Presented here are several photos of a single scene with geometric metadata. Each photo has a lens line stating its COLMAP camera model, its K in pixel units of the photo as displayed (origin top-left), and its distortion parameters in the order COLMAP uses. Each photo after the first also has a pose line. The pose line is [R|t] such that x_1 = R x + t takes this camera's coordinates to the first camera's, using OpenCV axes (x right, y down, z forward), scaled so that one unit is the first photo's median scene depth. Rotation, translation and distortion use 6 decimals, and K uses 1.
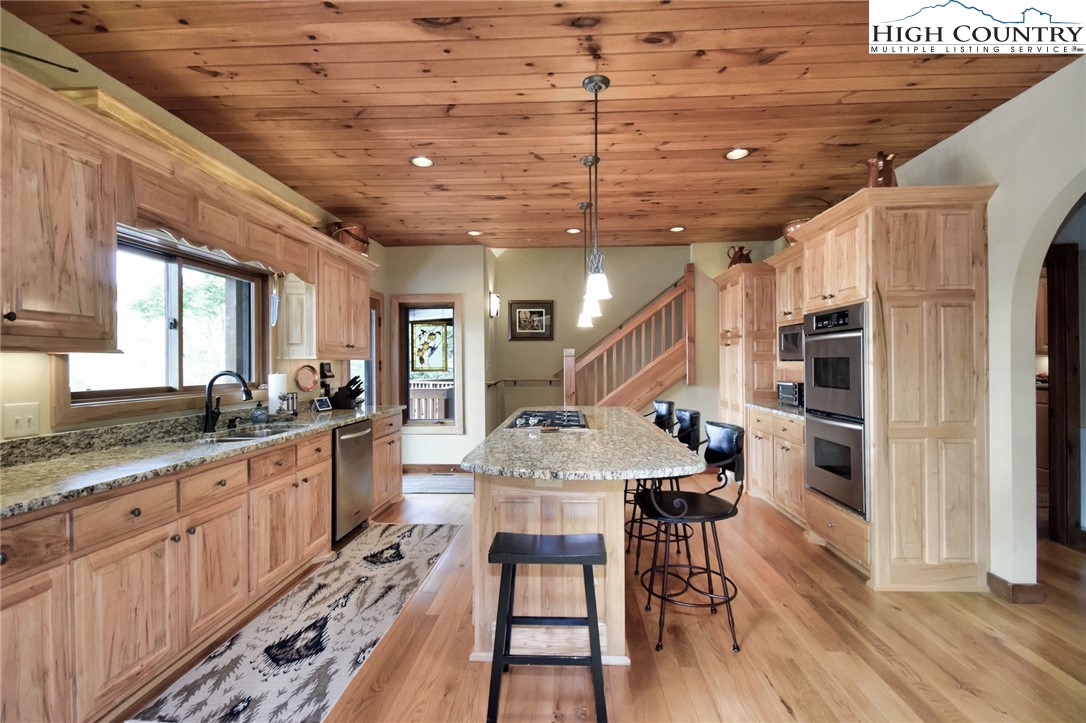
lens RADIAL K [[490.5, 0, 548.2], [0, 490.5, 364.8], [0, 0, 1]] dist [0.023956, -0.006354]
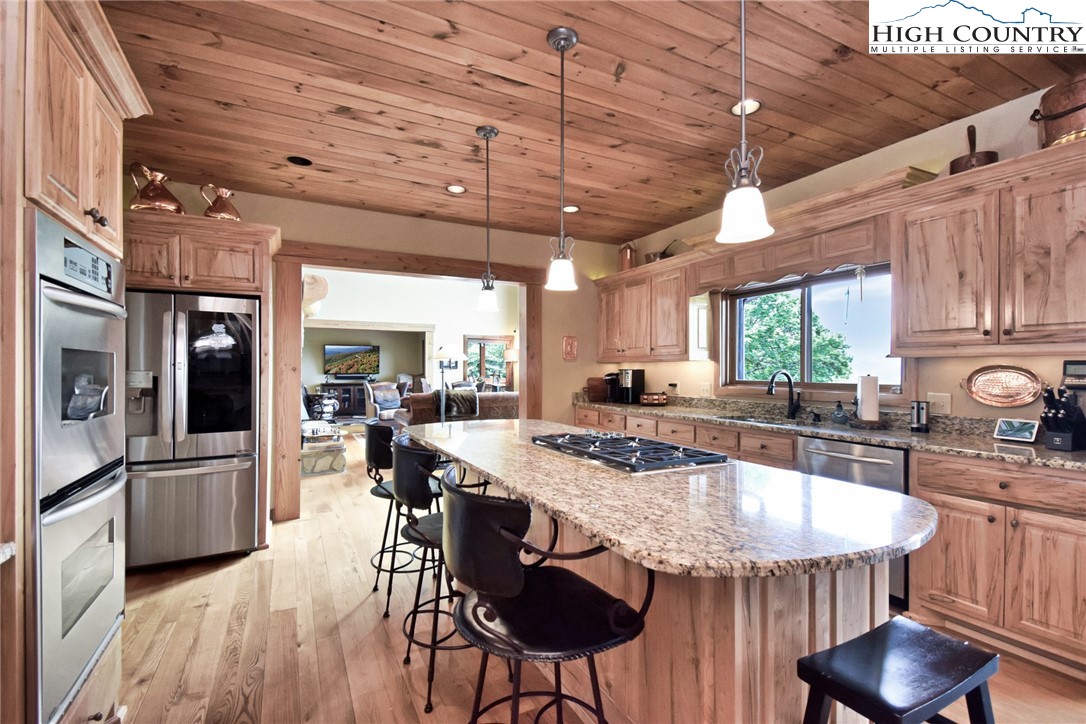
lens RADIAL K [[490.5, 0, 547.2], [0, 490.5, 365.3], [0, 0, 1]] dist [0.023956, -0.006354]
pose [[-0.867558, 0.006823, -0.497289, 0.541892], [0.007560, 0.999971, 0.000532, -0.006563], [0.497278, -0.003298, -0.867585, 2.012584]]
